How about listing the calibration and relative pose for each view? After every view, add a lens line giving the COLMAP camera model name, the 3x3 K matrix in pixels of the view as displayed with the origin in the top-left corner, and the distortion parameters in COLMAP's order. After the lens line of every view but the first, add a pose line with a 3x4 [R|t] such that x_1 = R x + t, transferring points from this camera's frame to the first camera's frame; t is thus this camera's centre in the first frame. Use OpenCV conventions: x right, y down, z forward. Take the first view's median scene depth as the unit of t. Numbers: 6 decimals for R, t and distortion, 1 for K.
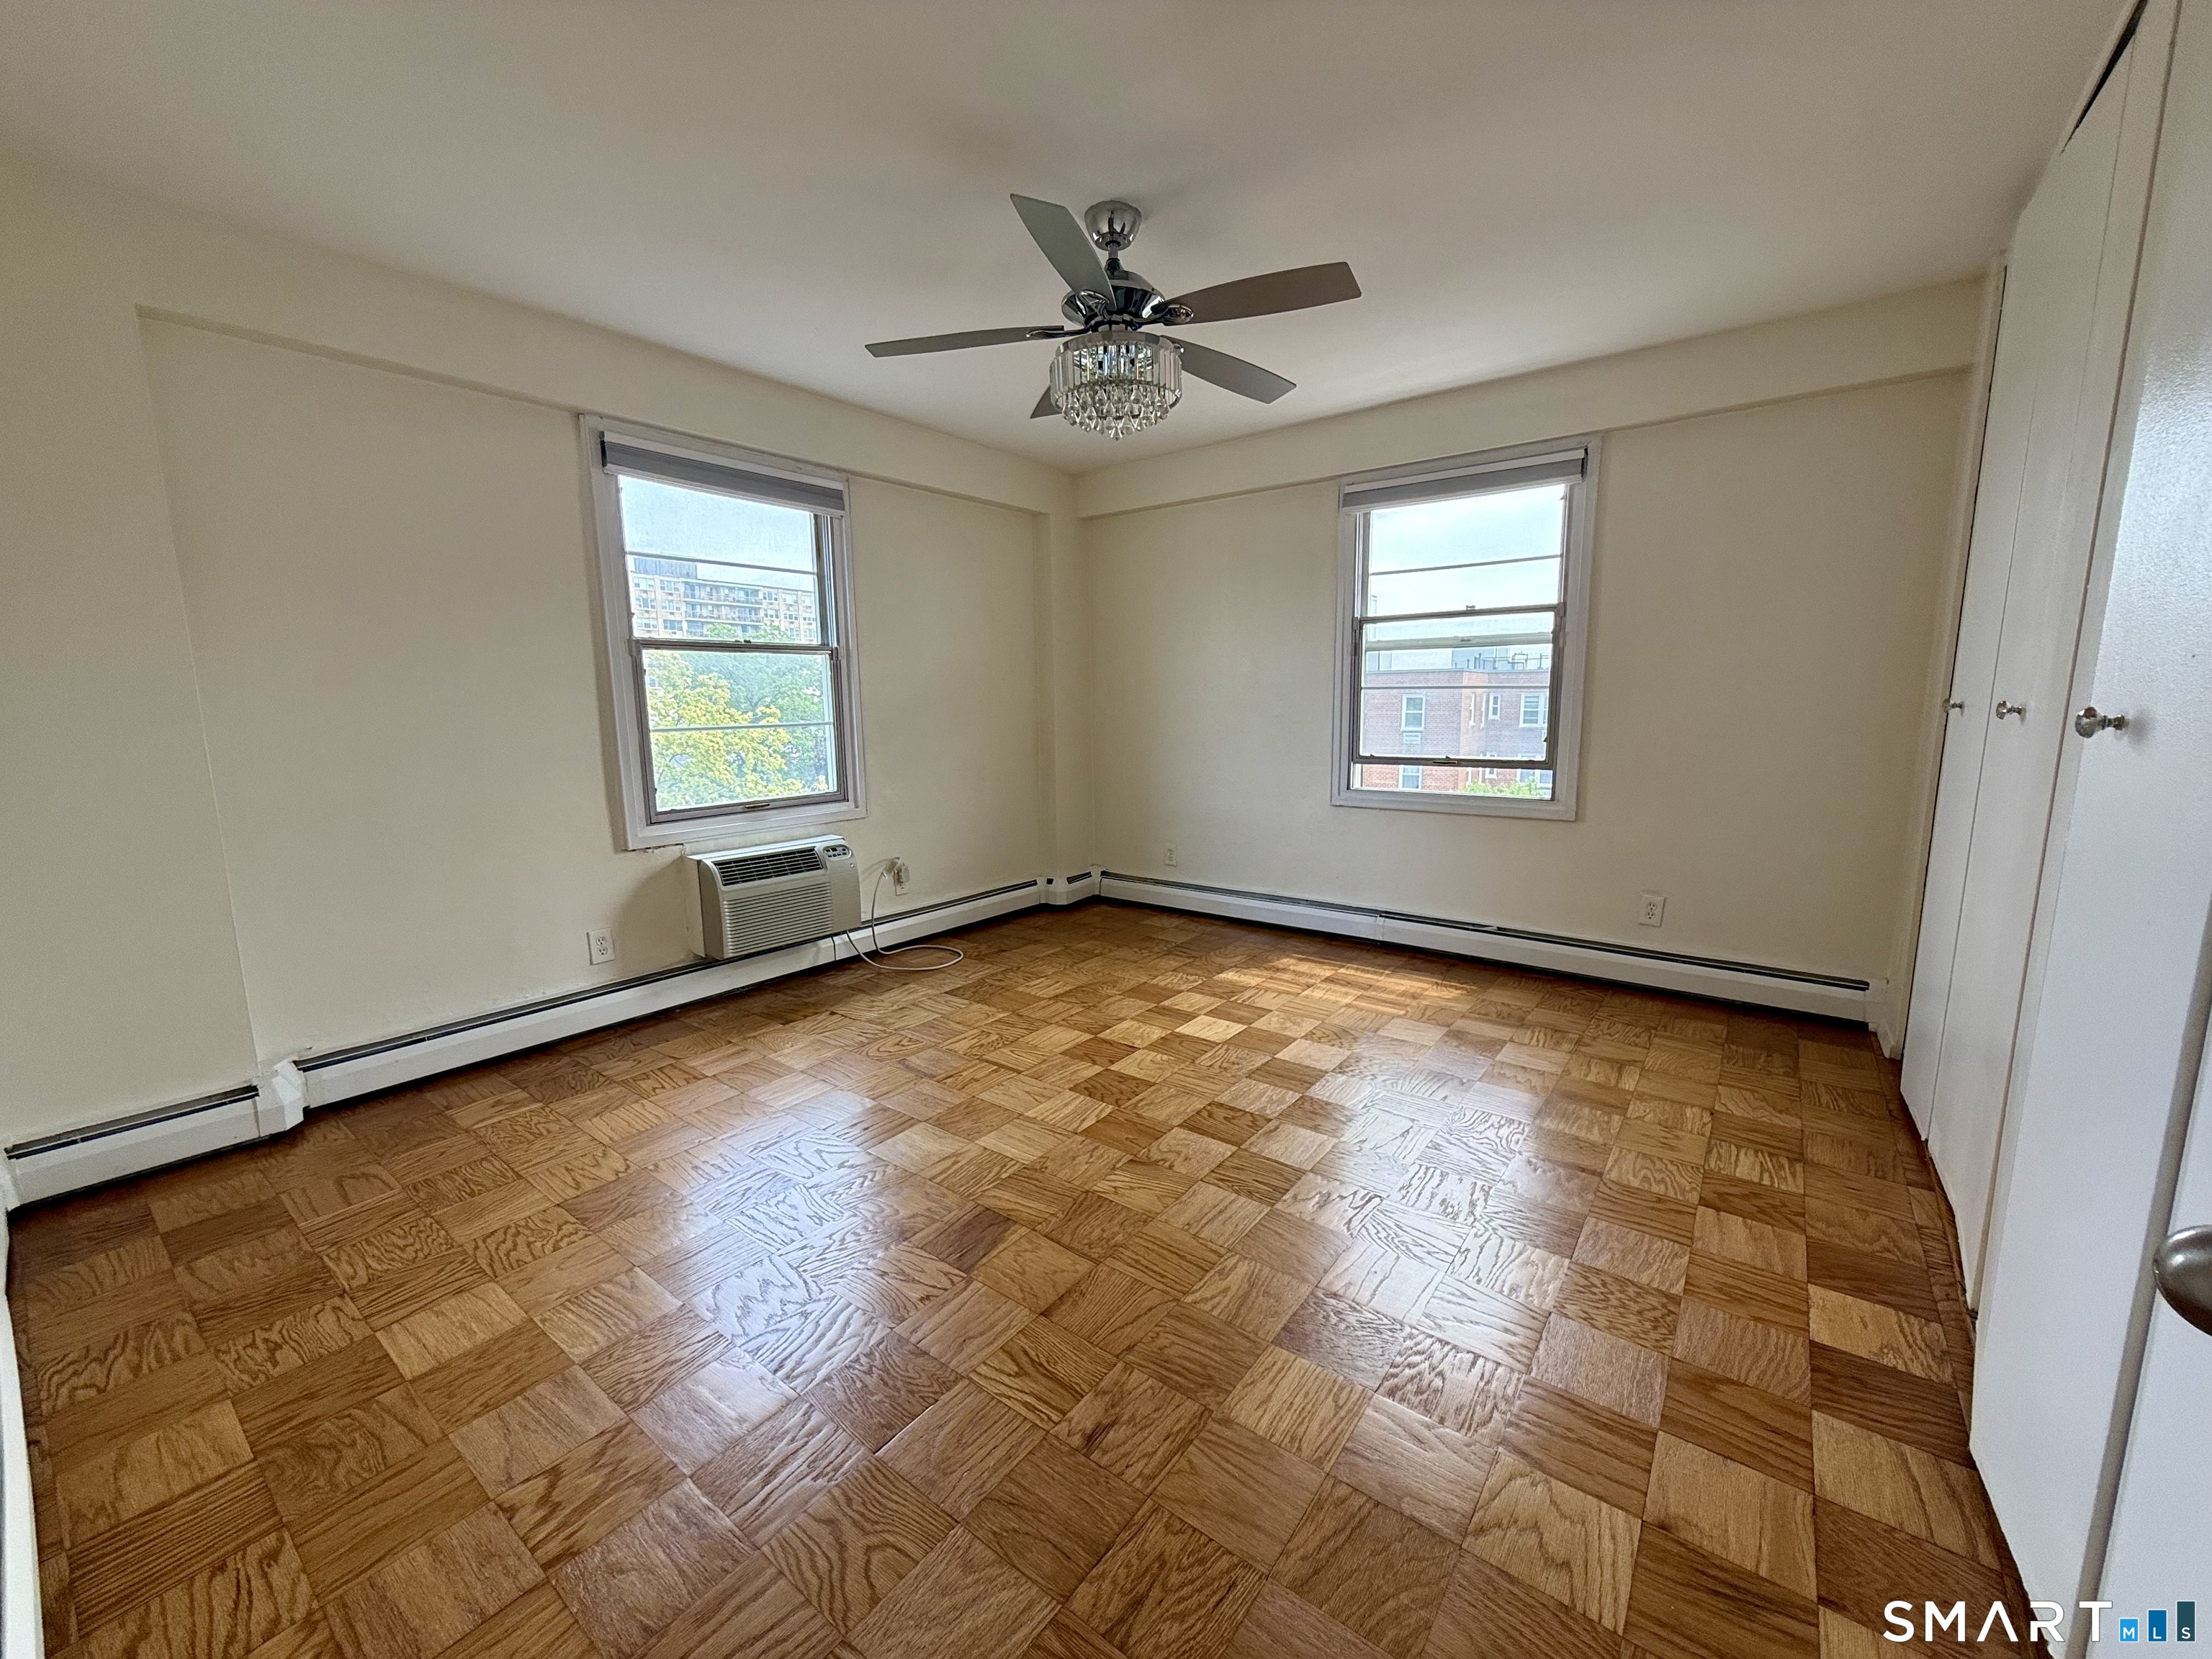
lens RADIAL K [[881.8, 0, 1110.0], [0, 881.8, 831.0], [0, 0, 1]] dist [-0.001135, -0.000079]
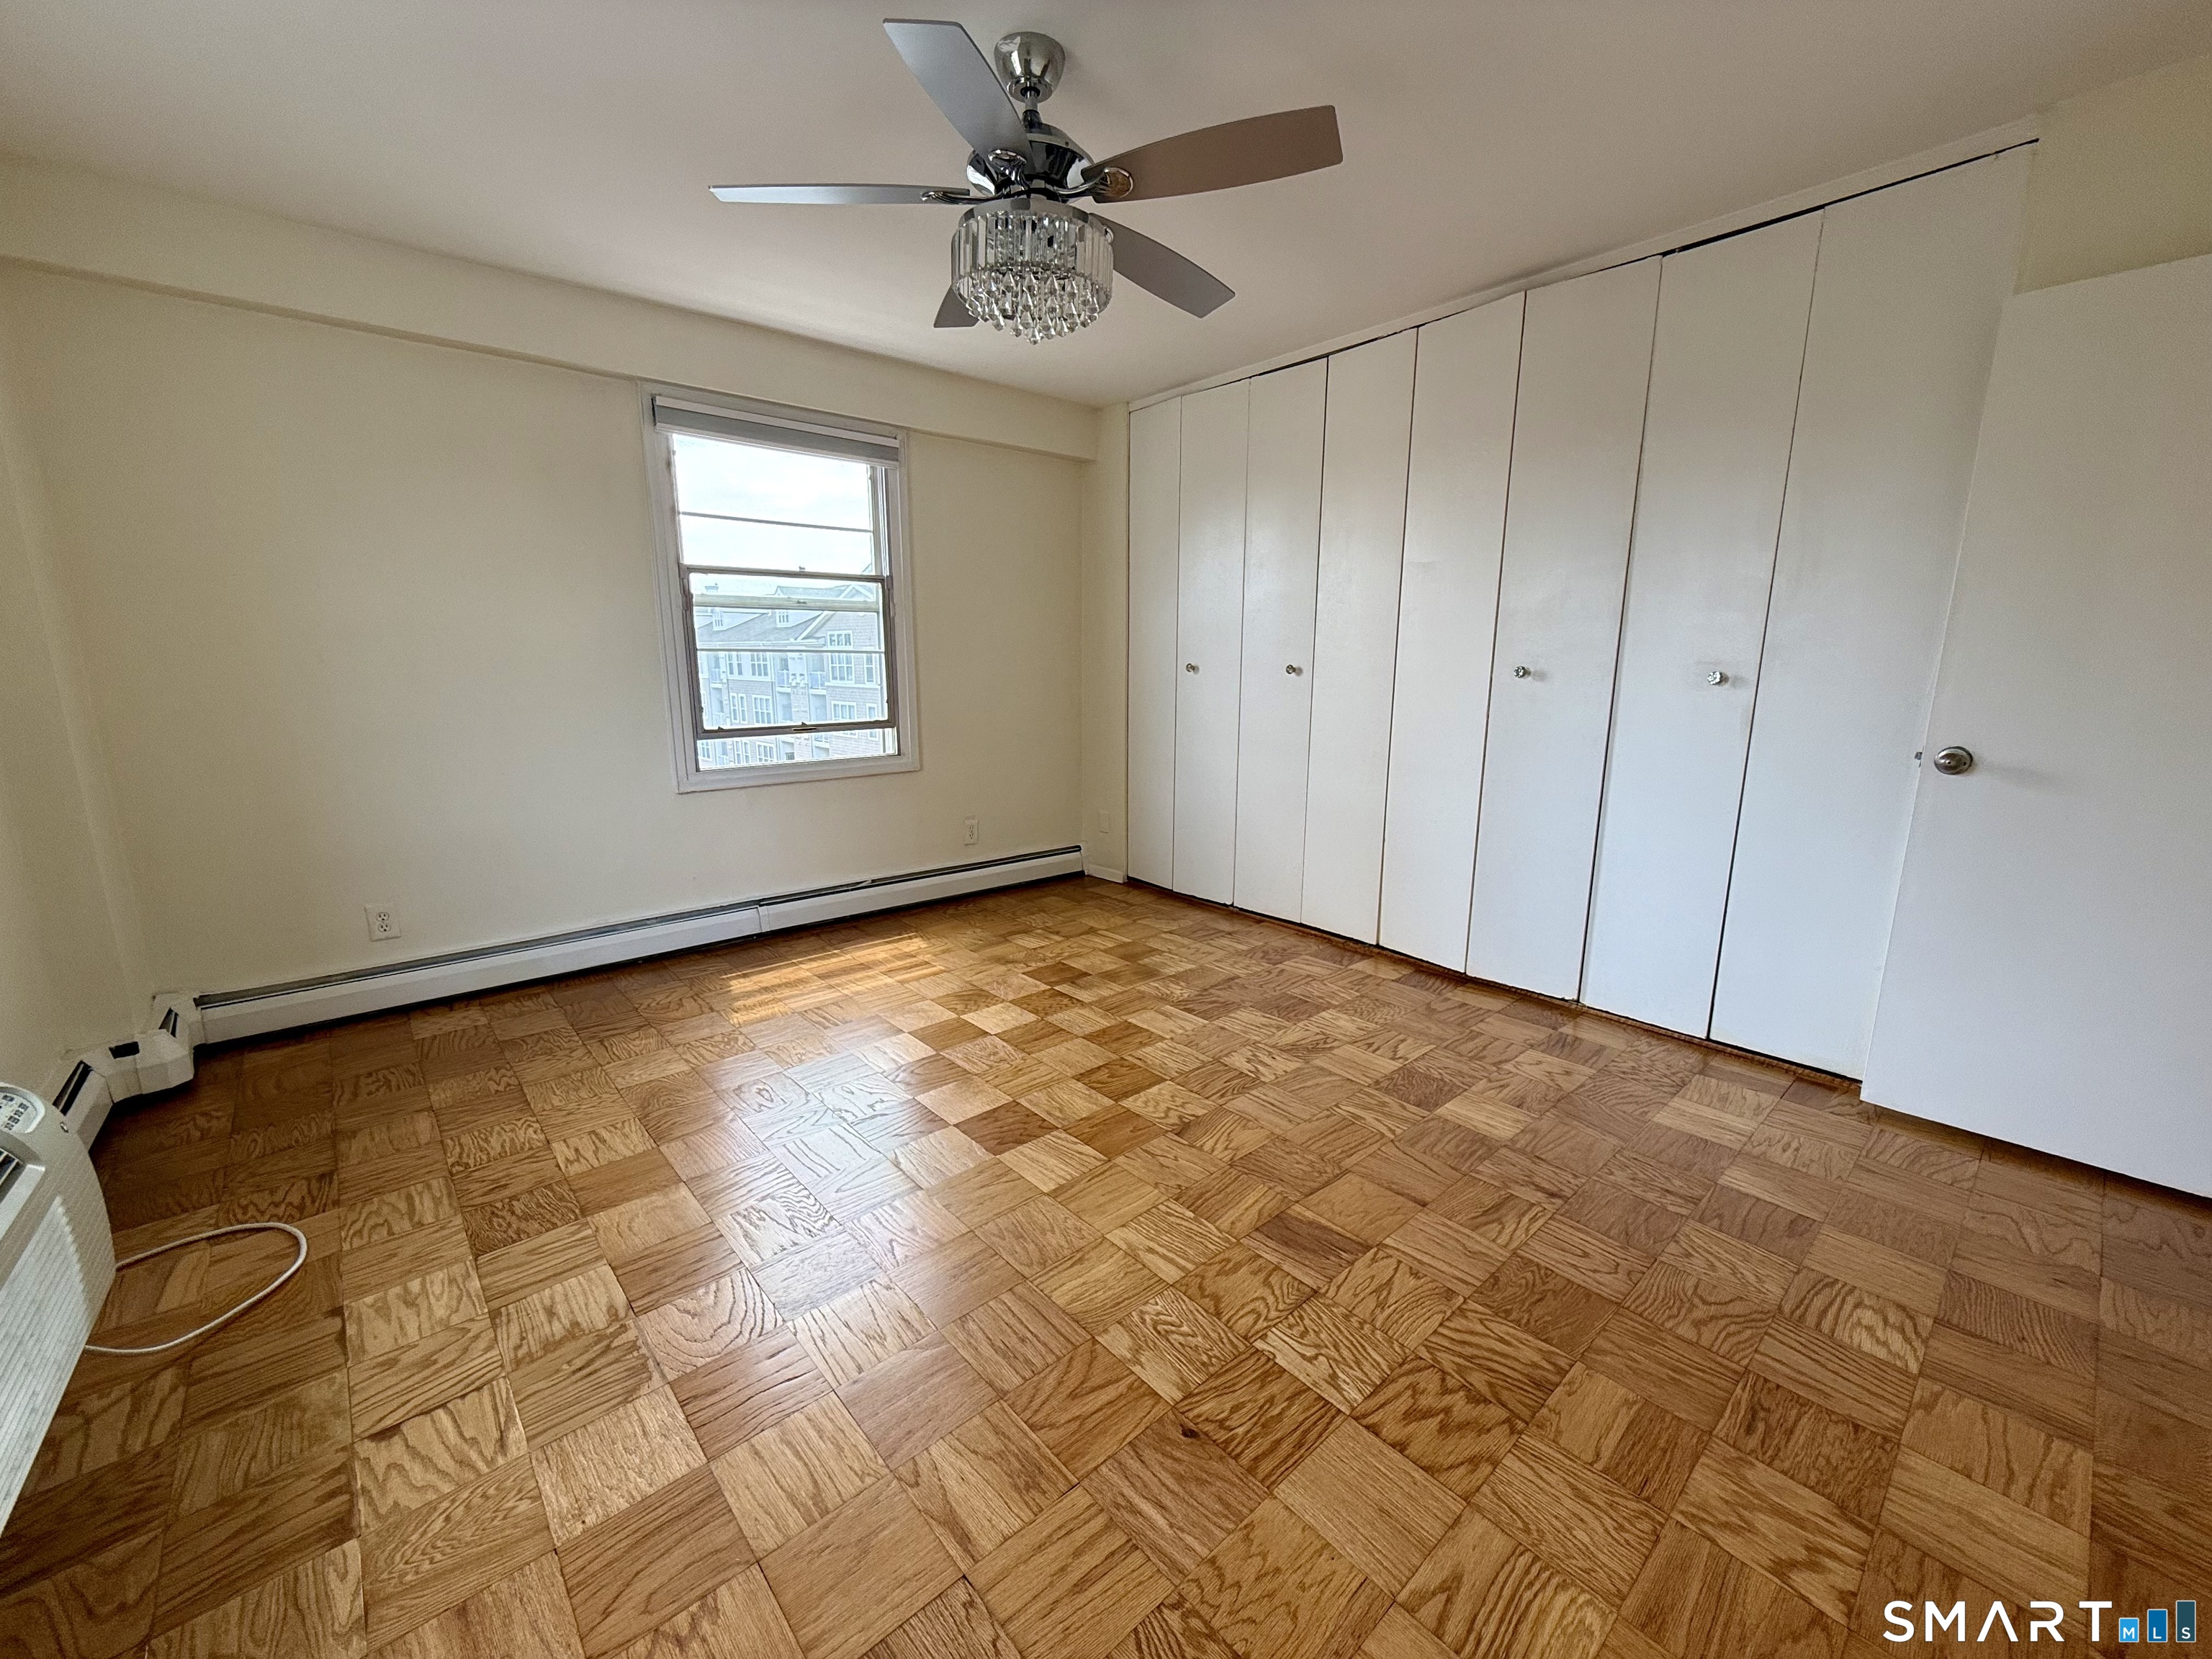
lens RADIAL K [[881.8, 0, 1110.0], [0, 881.8, 831.0], [0, 0, 1]] dist [-0.001135, -0.000079]
pose [[0.192644, -0.178669, 0.964866, -0.564886], [0.144480, 0.977732, 0.152205, -0.074745], [-0.970574, 0.110082, 0.214168, 0.532538]]
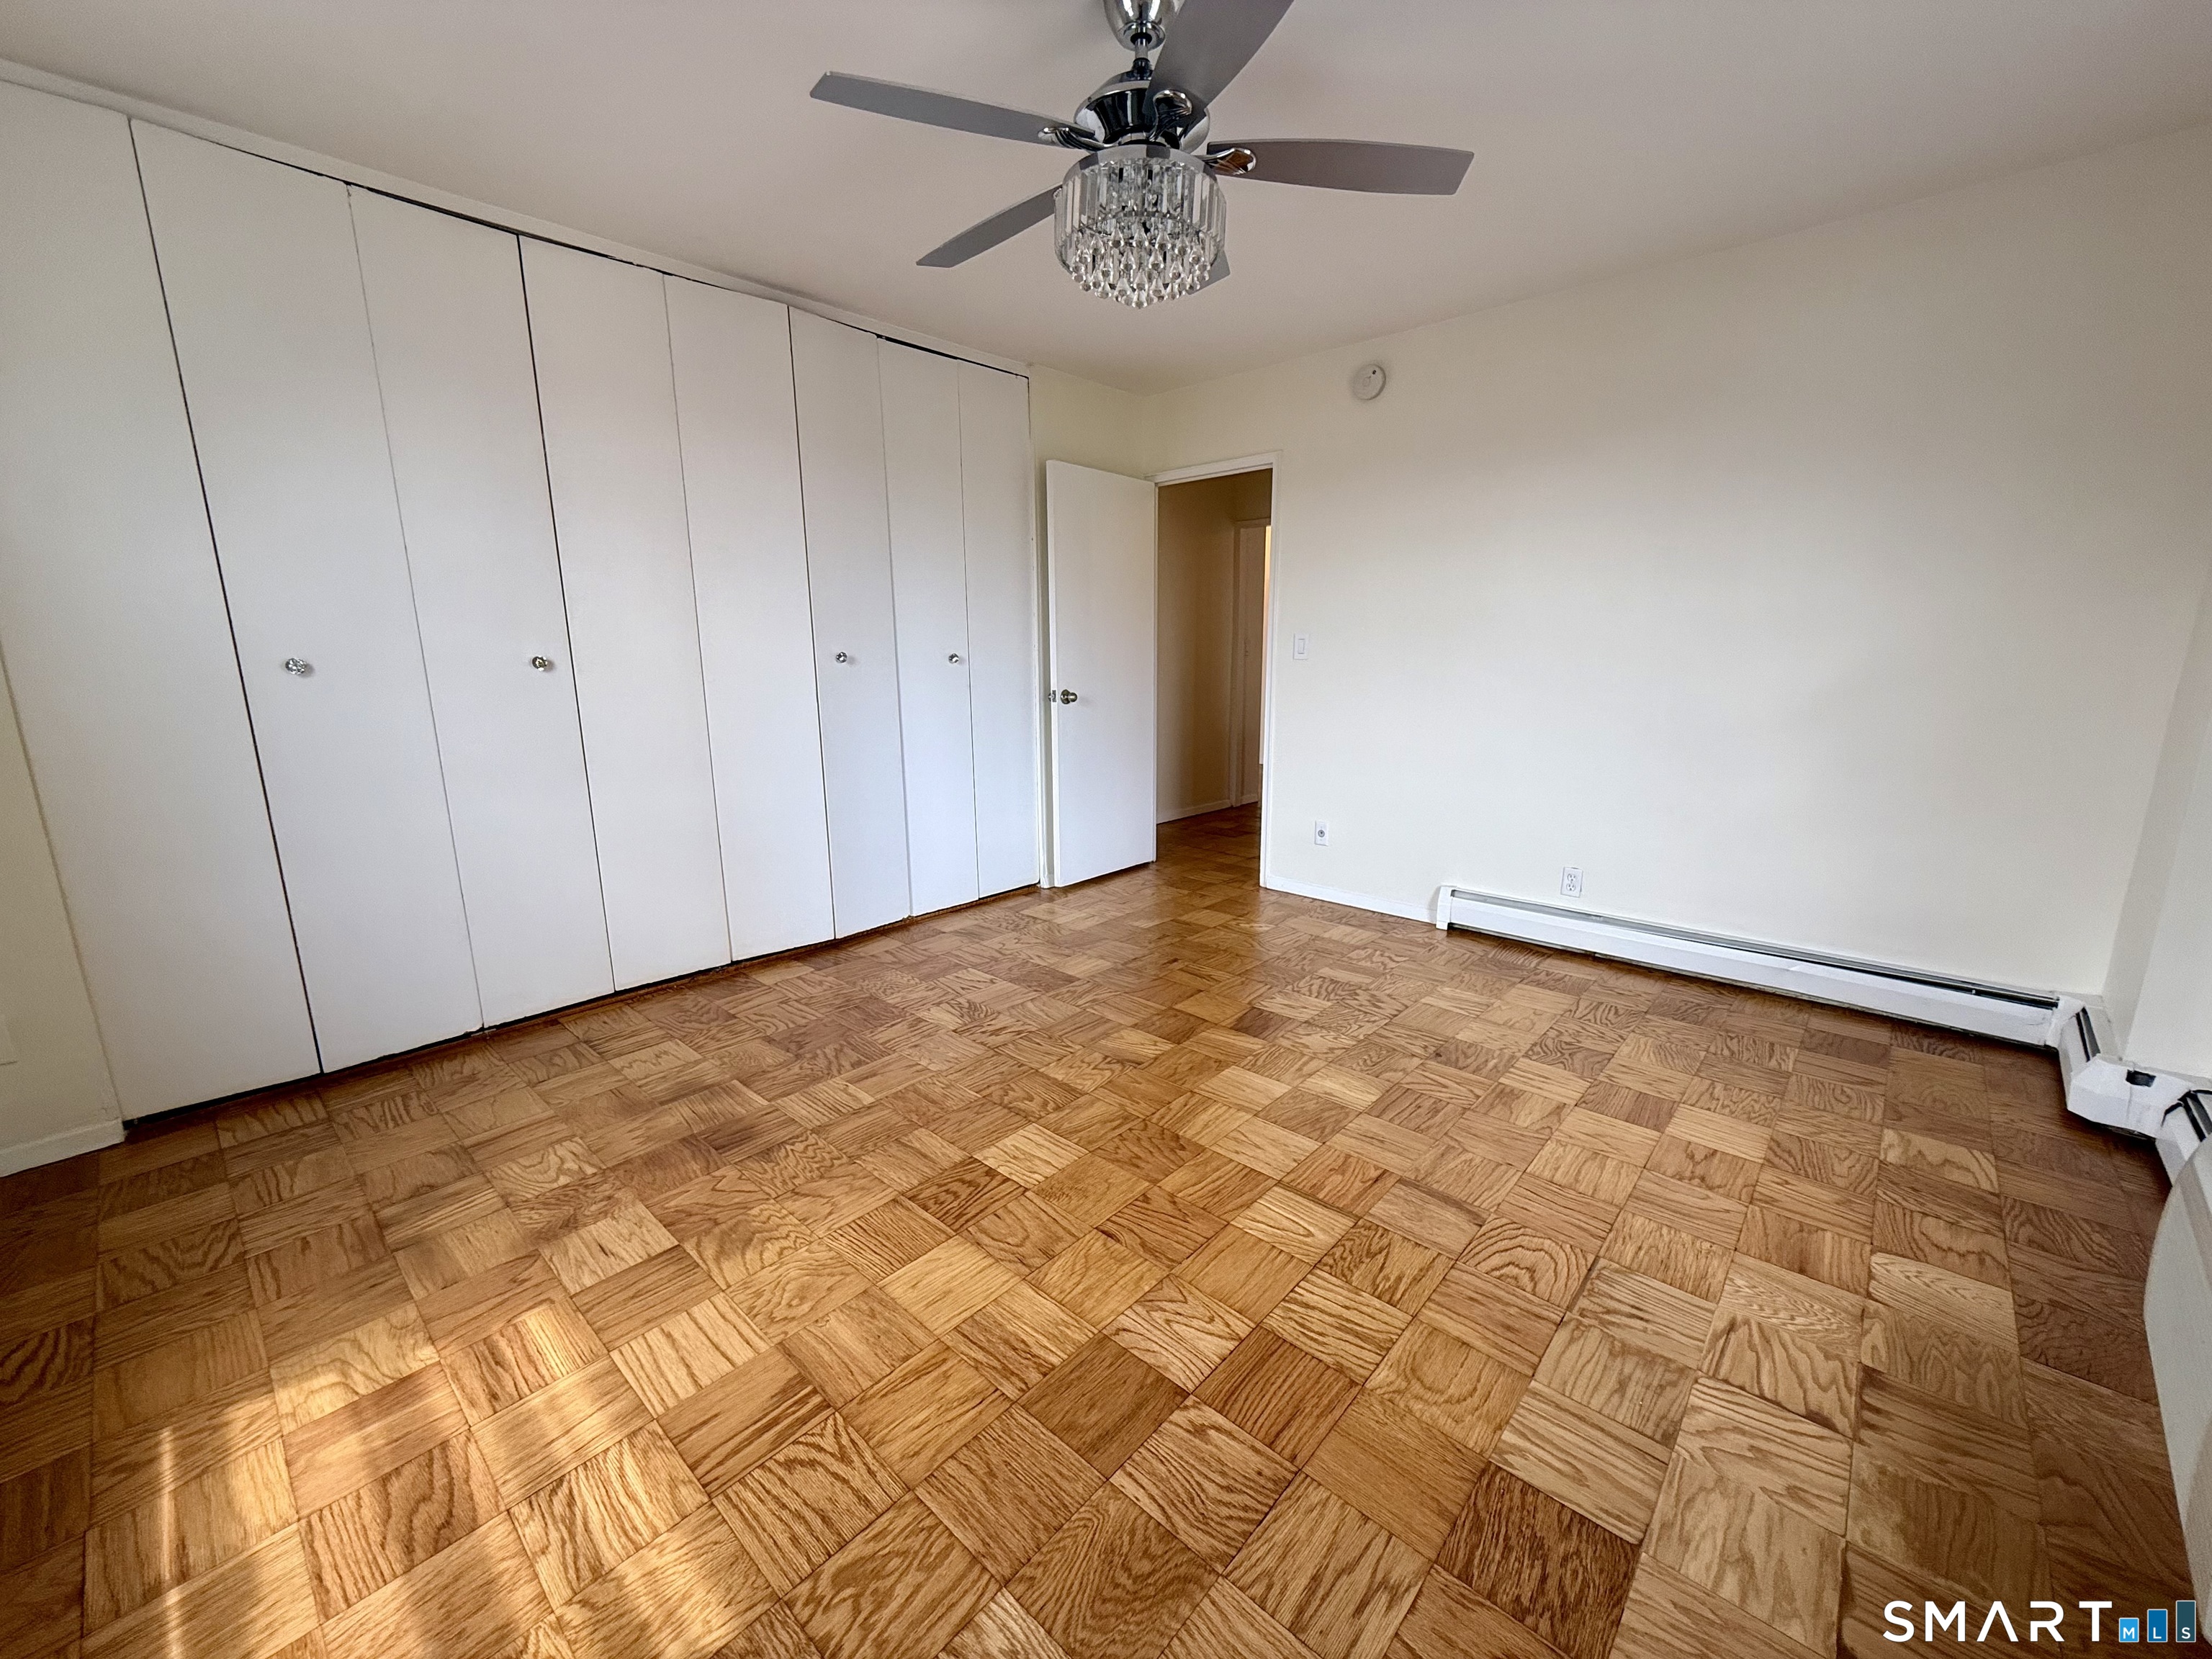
lens RADIAL K [[881.8, 0, 1110.0], [0, 881.8, 831.0], [0, 0, 1]] dist [-0.001135, -0.000079]
pose [[-0.995892, -0.000665, 0.090550, -0.025715], [0.031139, 0.936475, 0.349349, -0.187054], [-0.085030, 0.350733, -0.932607, 1.248569]]
